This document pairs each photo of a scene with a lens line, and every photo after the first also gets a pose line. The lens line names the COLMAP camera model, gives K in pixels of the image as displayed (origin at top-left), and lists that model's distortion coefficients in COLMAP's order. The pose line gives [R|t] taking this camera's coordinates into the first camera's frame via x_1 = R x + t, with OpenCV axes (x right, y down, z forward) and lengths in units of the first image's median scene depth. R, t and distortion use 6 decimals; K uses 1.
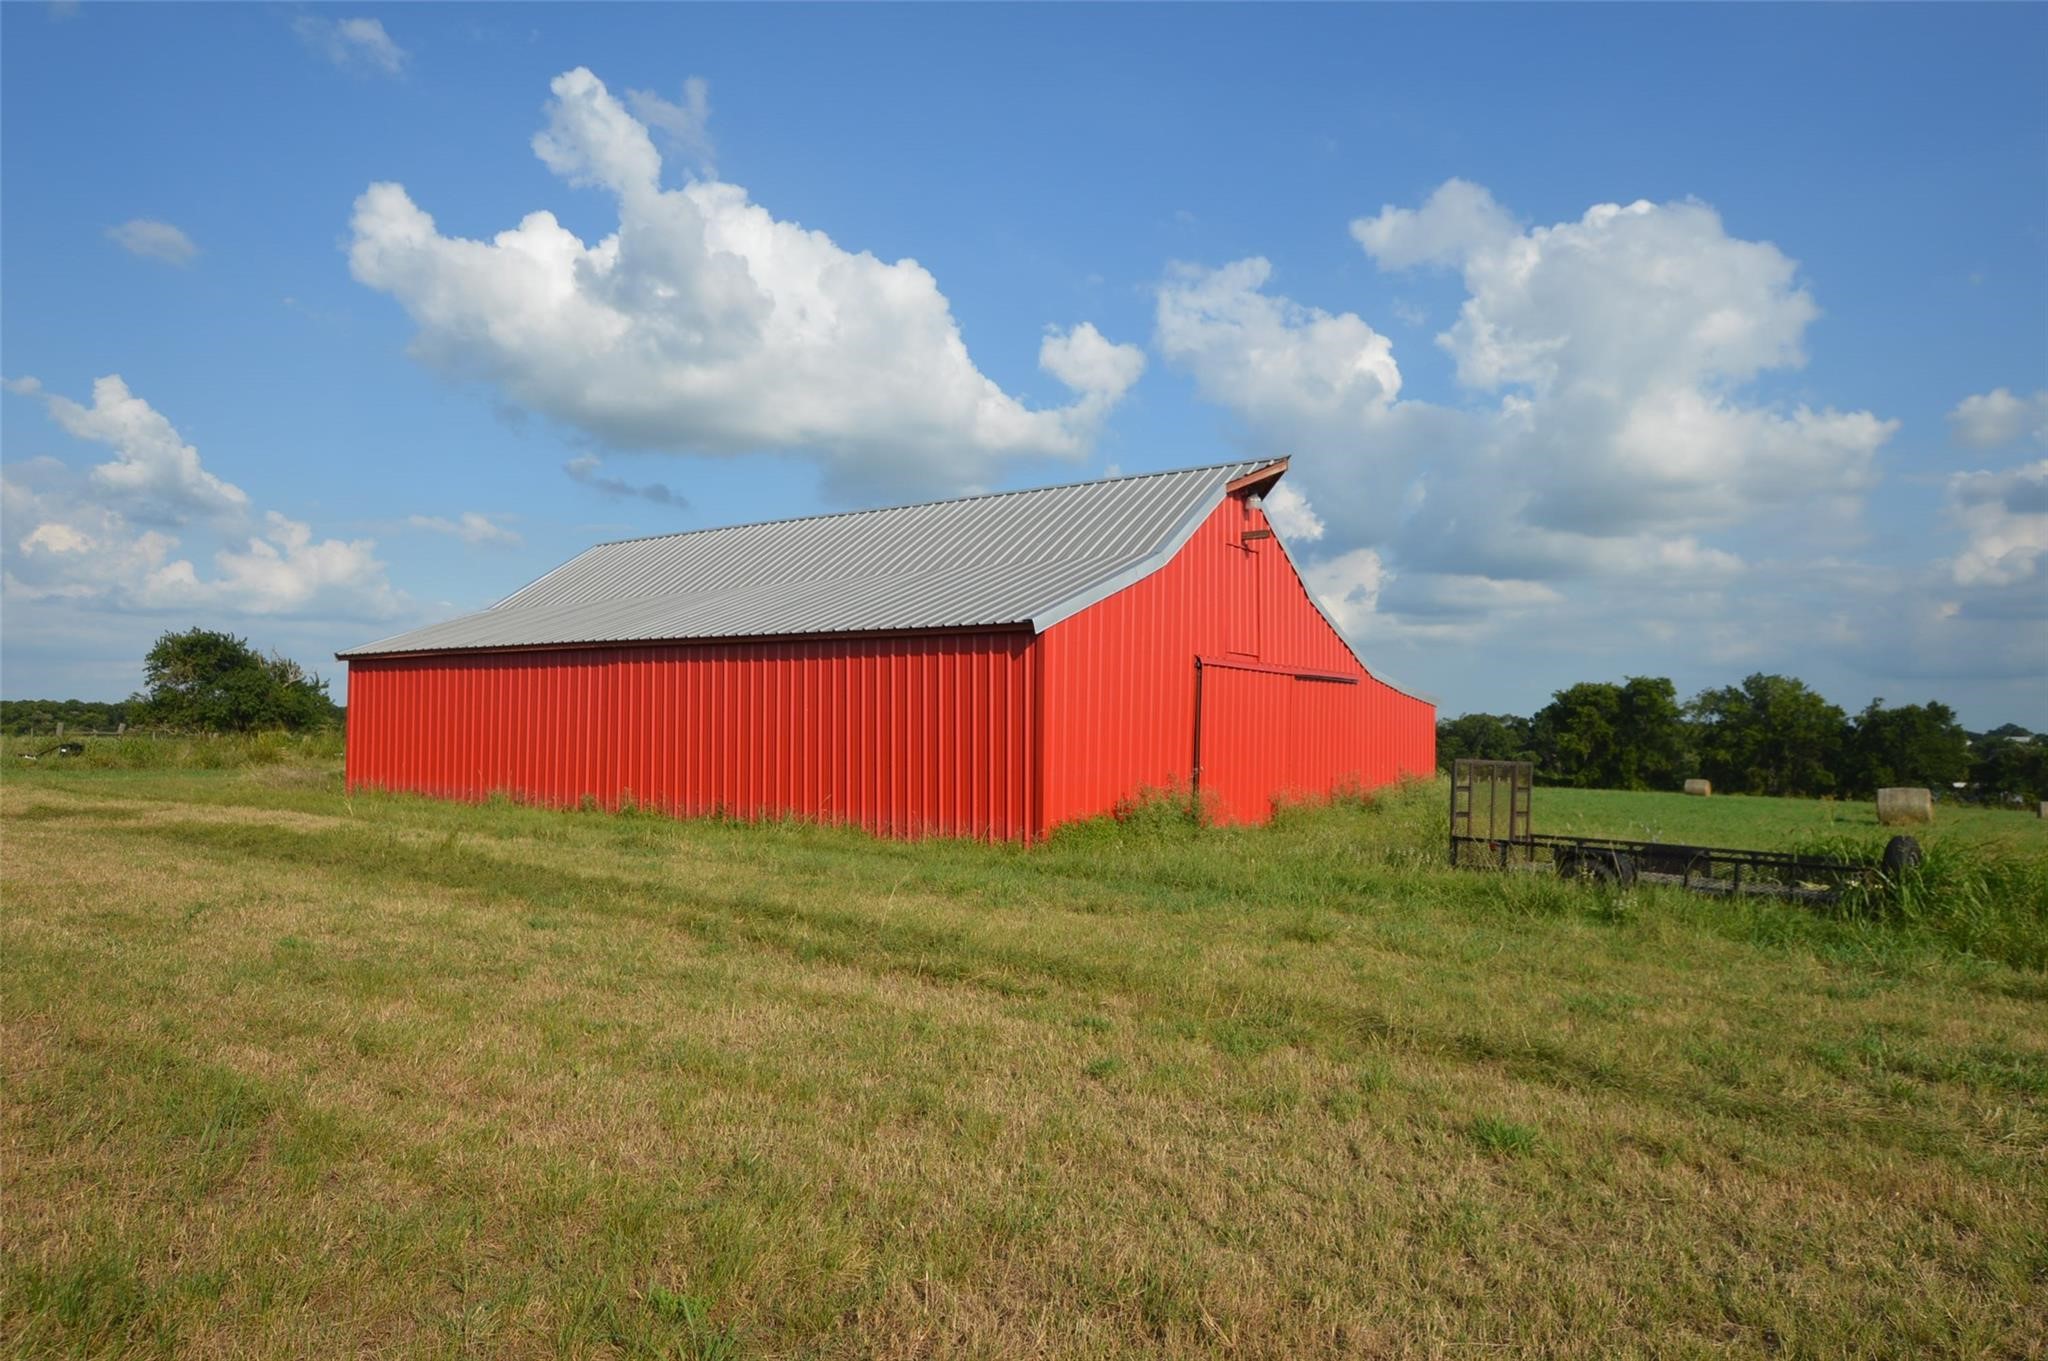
lens RADIAL K [[1279.3, 0, 1025.4], [0, 1279.3, 681.9], [0, 0, 1]] dist [-0.003924, 0.003458]
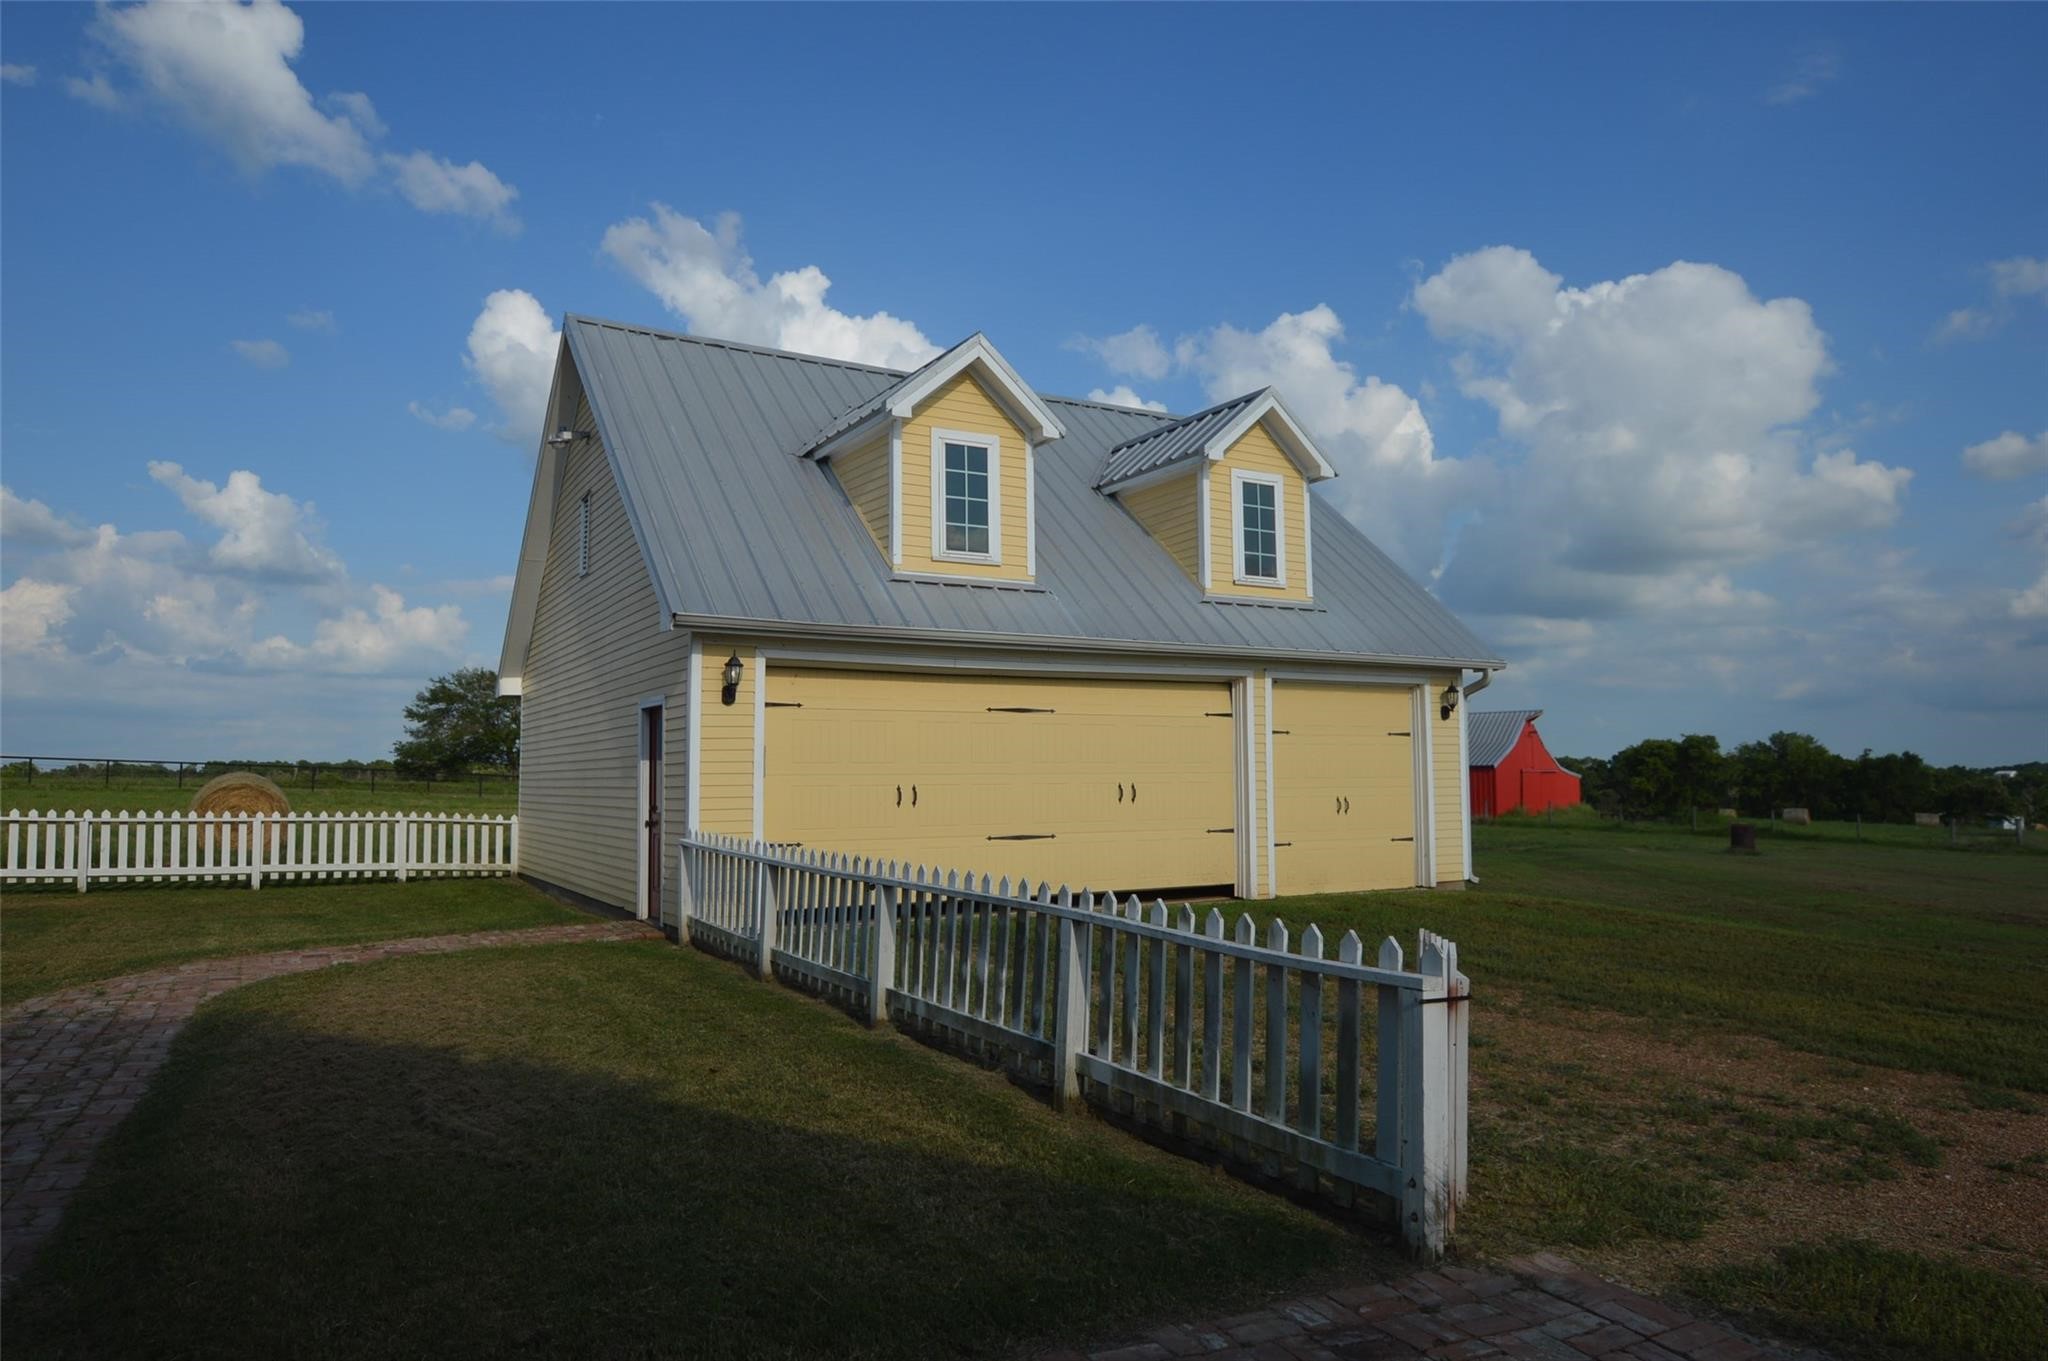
lens RADIAL K [[1279.3, 0, 1022.5], [0, 1279.3, 685.0], [0, 0, 1]] dist [-0.003924, 0.003458]
pose [[0.999428, -0.021979, -0.025707, -0.188491], [0.021264, 0.999388, -0.027779, -0.033368], [0.026302, 0.027217, 0.999283, -0.365843]]
